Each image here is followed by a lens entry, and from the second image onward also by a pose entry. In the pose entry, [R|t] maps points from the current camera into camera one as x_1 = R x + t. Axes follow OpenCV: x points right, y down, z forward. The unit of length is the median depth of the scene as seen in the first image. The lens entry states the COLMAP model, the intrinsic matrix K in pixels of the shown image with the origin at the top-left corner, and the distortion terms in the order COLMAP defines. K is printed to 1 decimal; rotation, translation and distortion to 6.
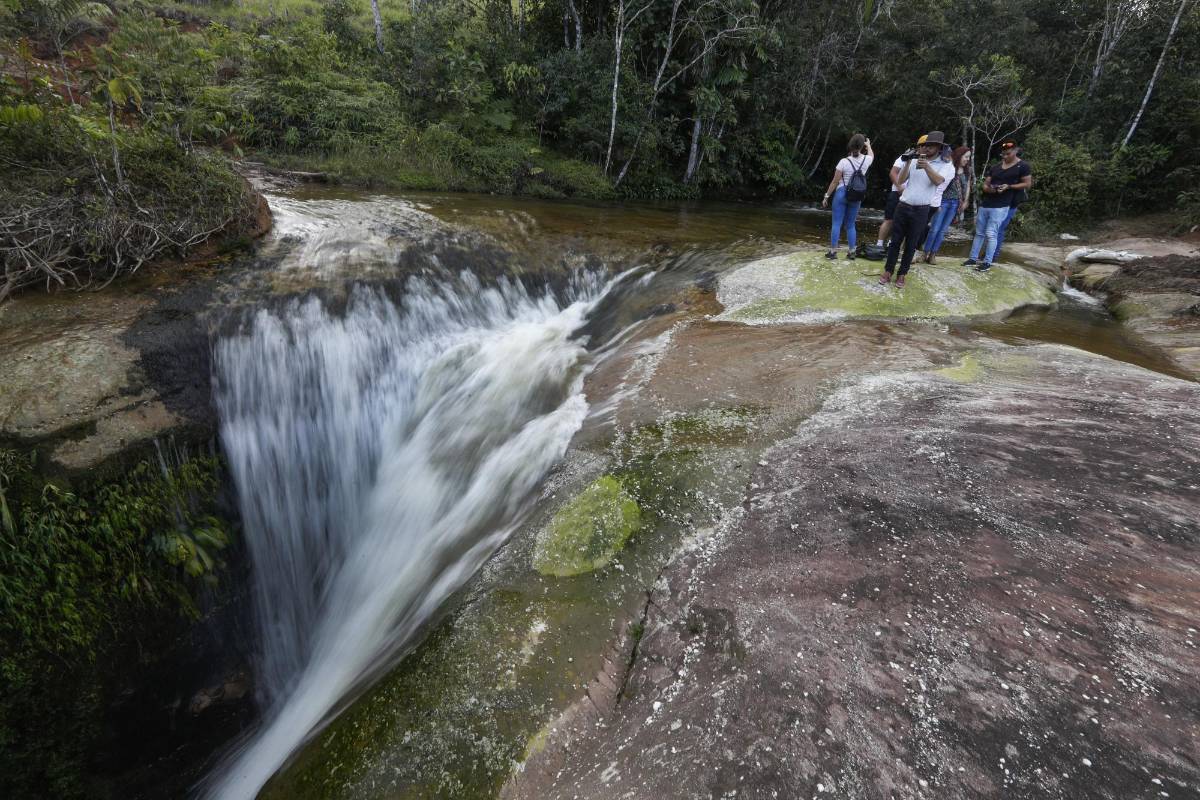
lens RADIAL K [[536.5, 0, 600.2], [0, 536.5, 400.6], [0, 0, 1]] dist [0.000265, -0.000075]
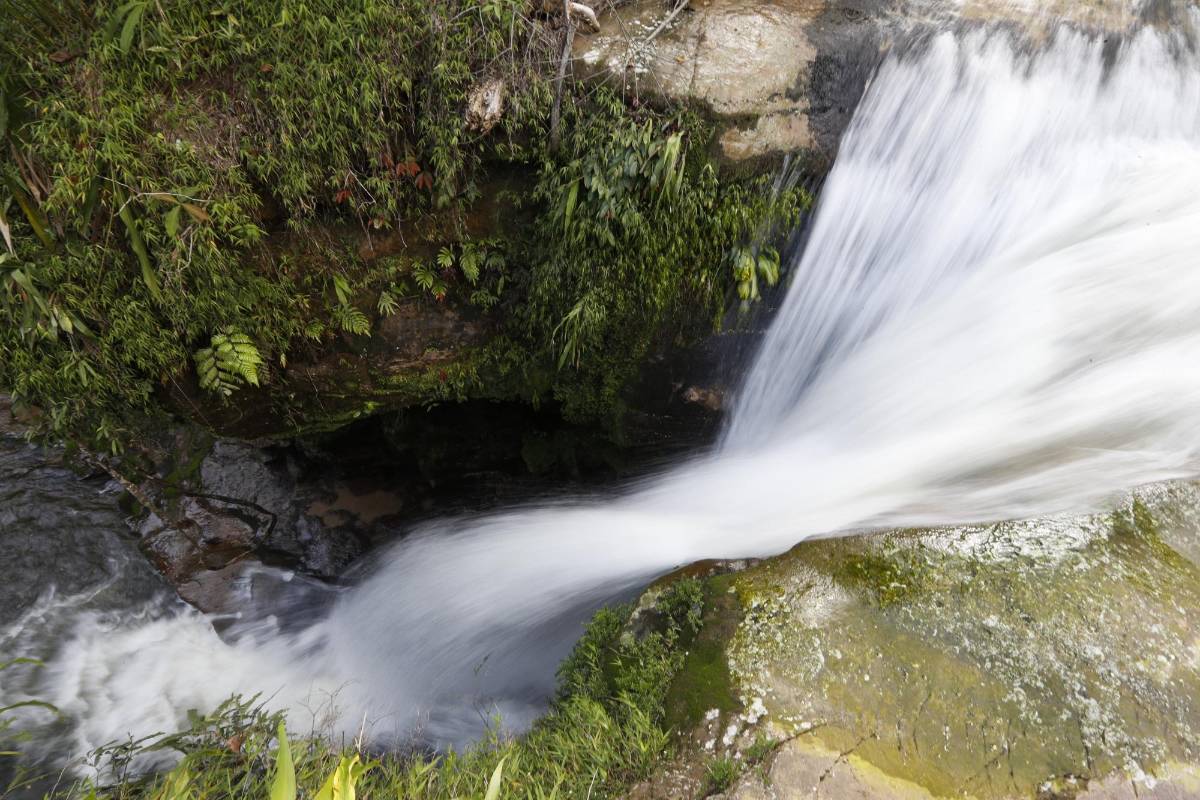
lens RADIAL K [[536.5, 0, 599.2], [0, 536.5, 399.4], [0, 0, 1]] dist [0.000265, -0.000075]
pose [[0.640336, 0.575301, -0.508919, -0.298859], [-0.351255, 0.808561, 0.472069, 0.092805], [0.683074, -0.123523, 0.719828, 0.007248]]
